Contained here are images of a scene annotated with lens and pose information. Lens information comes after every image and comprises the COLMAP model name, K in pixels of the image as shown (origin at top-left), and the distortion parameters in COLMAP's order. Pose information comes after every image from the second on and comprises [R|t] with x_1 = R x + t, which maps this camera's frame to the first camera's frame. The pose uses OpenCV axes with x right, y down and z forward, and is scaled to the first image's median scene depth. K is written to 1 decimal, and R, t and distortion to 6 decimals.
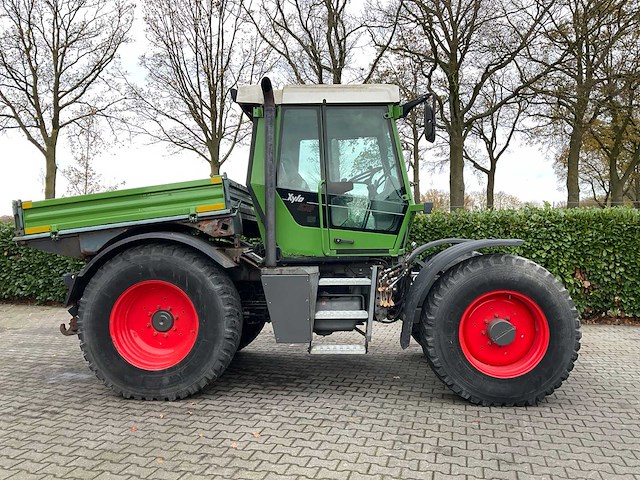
lens RADIAL K [[528.1, 0, 318.9], [0, 528.1, 241.9], [0, 0, 1]] dist [0.051982, -0.091870]
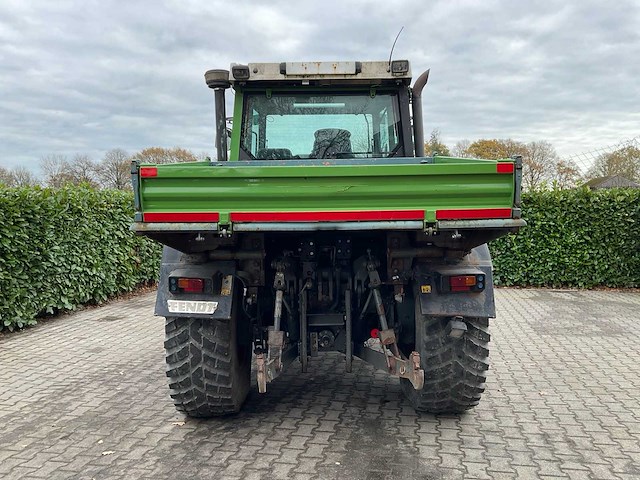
lens RADIAL K [[528.1, 0, 314.0], [0, 528.1, 234.7], [0, 0, 1]] dist [0.051982, -0.091870]
pose [[-0.064372, -0.040980, 0.997084, -0.190009], [0.022402, 0.998845, 0.042499, -0.003587], [-0.997674, 0.025072, -0.063380, 0.209669]]
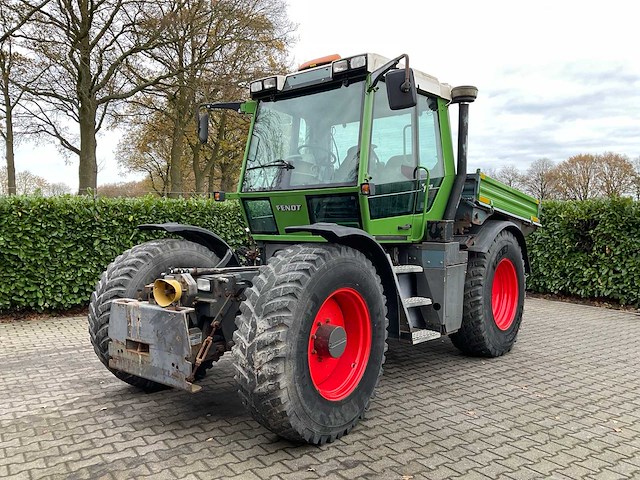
lens RADIAL K [[528.1, 0, 316.0], [0, 528.1, 234.5], [0, 0, 1]] dist [0.051982, -0.091870]
pose [[0.653650, -0.009557, 0.756737, -0.179657], [-0.002619, 0.999886, 0.014890, -0.000485], [-0.756792, -0.011715, 0.653550, 0.076206]]
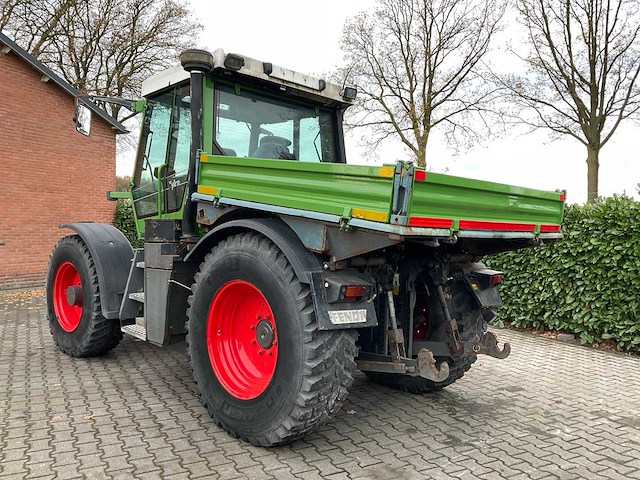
lens RADIAL K [[528.1, 0, 313.6], [0, 528.1, 240.0], [0, 0, 1]] dist [0.051982, -0.091870]
pose [[0.690394, 0.035722, -0.722551, 0.120330], [-0.030641, 0.999328, 0.020128, -0.000947], [0.722784, 0.008244, 0.691025, 0.081069]]
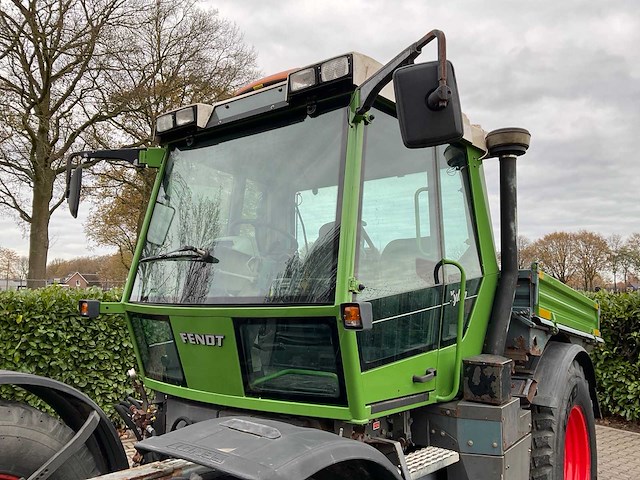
lens RADIAL K [[528.1, 0, 315.5], [0, 528.1, 235.3], [0, 0, 1]] dist [0.051982, -0.091870]
pose [[0.623367, 0.101106, 0.775365, -0.118291], [-0.007192, 0.992305, -0.123612, -0.012372], [-0.781896, 0.071479, 0.619297, 0.121078]]
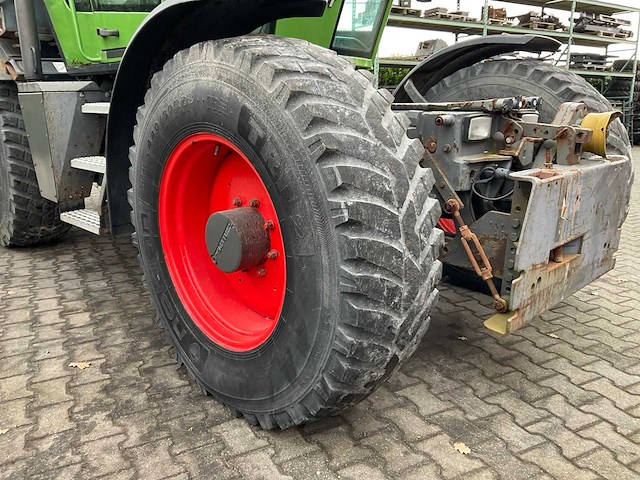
lens RADIAL K [[528.1, 0, 317.4], [0, 528.1, 239.7], [0, 0, 1]] dist [0.051982, -0.091870]
pose [[-0.678478, -0.198048, 0.707421, -0.136871], [-0.004180, 0.964000, 0.265870, 0.009552], [-0.734609, 0.177430, -0.654881, 0.256975]]
